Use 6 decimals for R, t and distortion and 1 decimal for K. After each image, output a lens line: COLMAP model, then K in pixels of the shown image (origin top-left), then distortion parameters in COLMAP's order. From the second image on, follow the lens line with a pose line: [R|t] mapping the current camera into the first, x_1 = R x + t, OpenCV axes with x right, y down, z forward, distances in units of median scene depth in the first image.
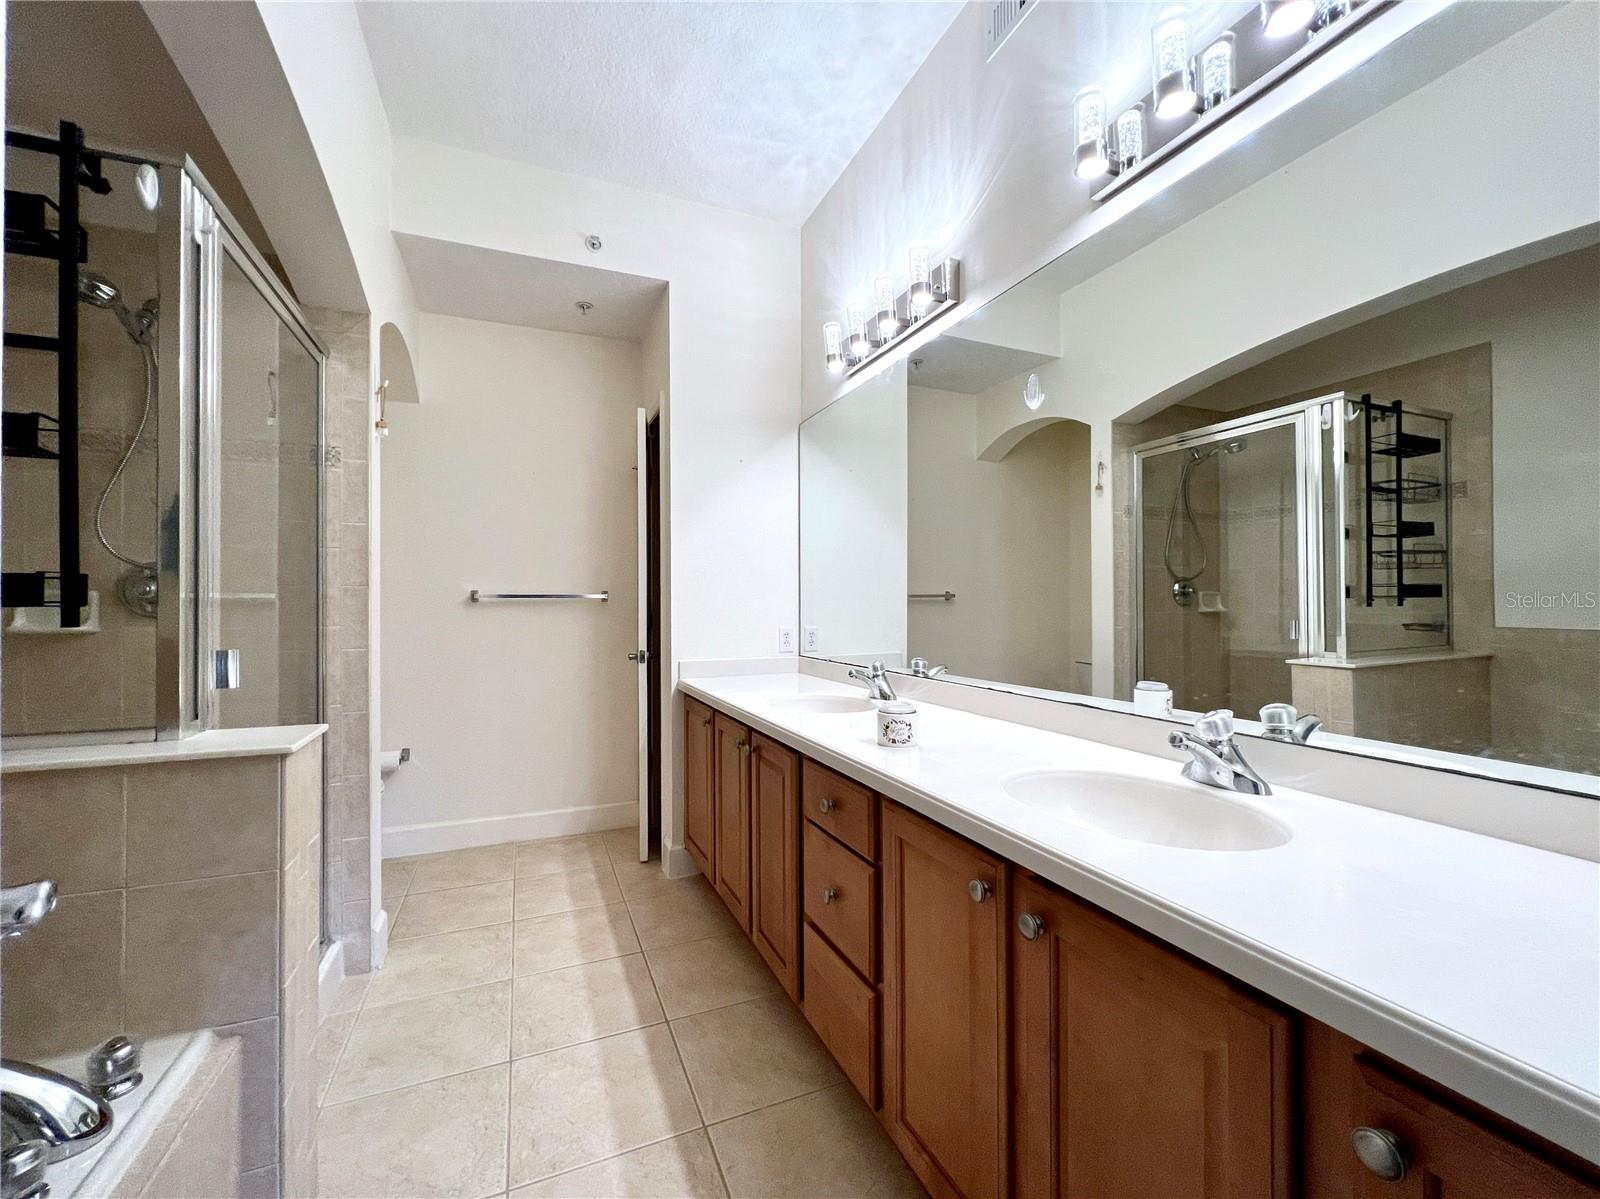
lens RADIAL K [[650.2, 0, 795.0], [0, 650.2, 598.5], [0, 0, 1]] dist [-0.001227, -0.000099]
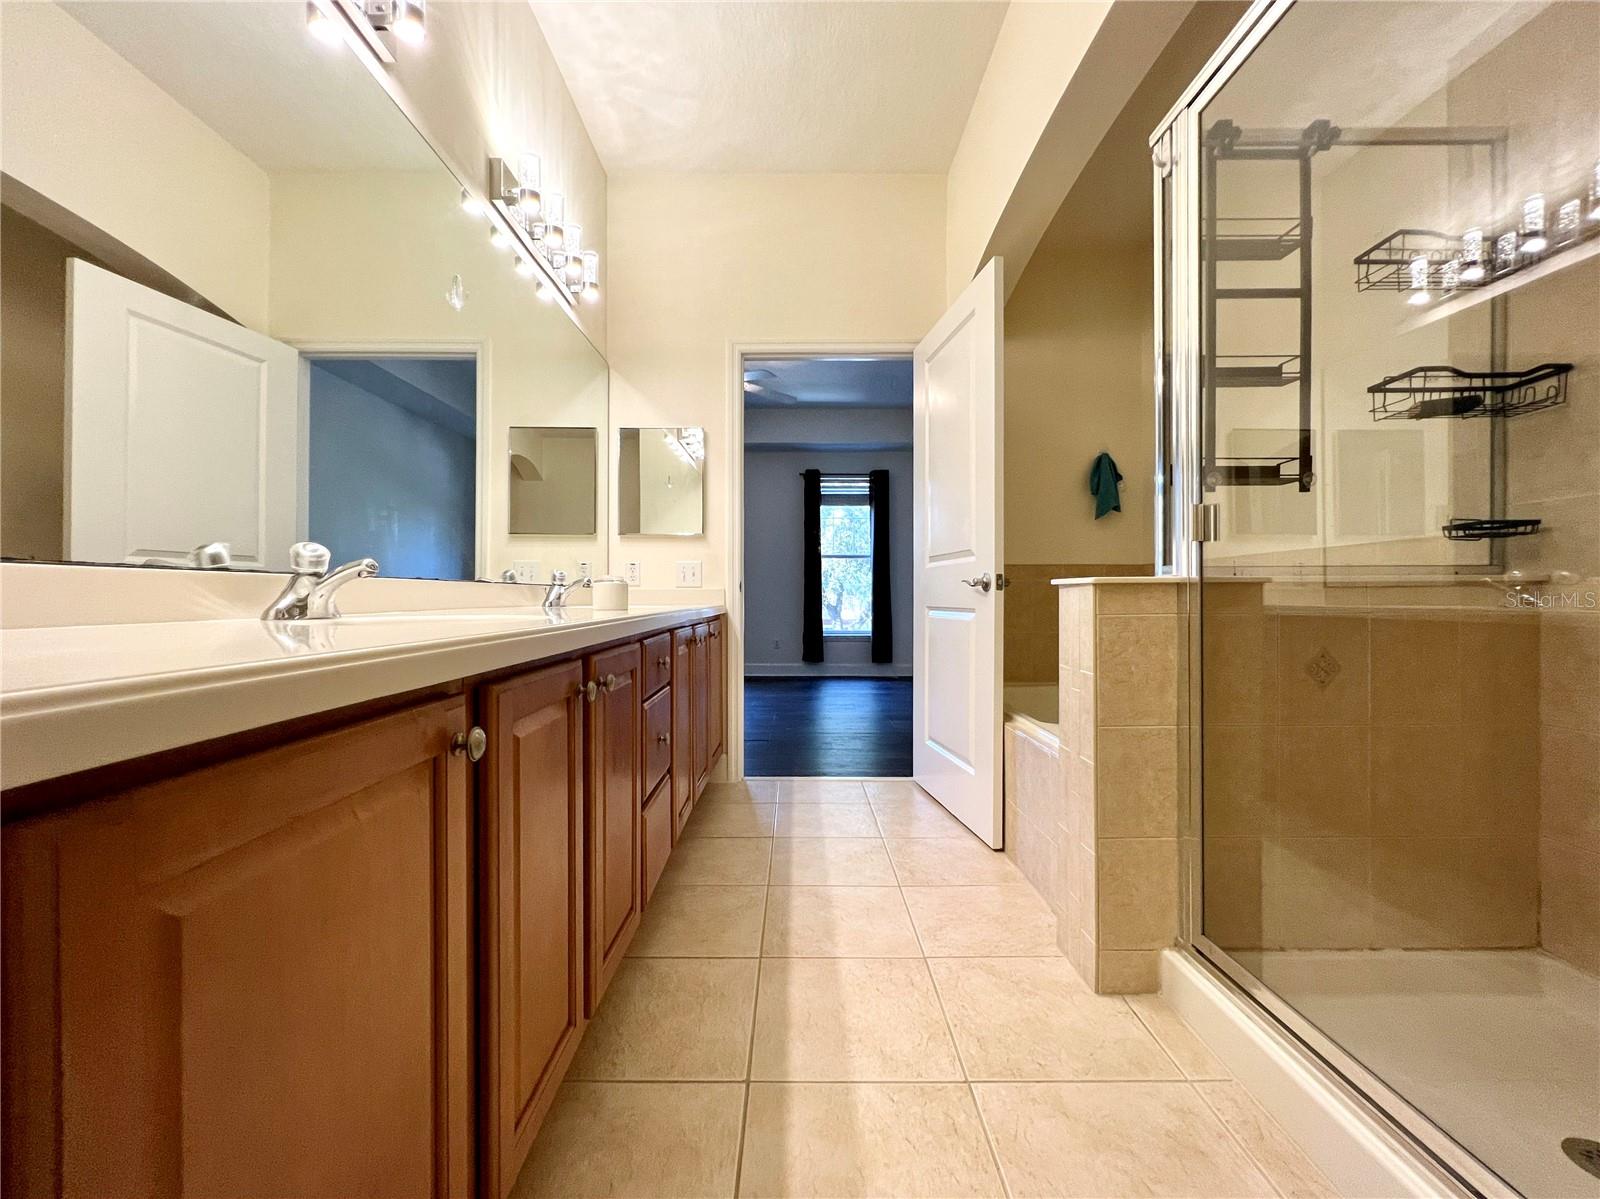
lens RADIAL K [[650.2, 0, 795.0], [0, 650.2, 598.5], [0, 0, 1]] dist [-0.001227, -0.000099]
pose [[-0.919875, -0.013637, 0.391975, -0.526712], [-0.019912, 0.999730, -0.011948, 0.188132], [-0.391706, -0.018796, -0.919898, 1.715459]]
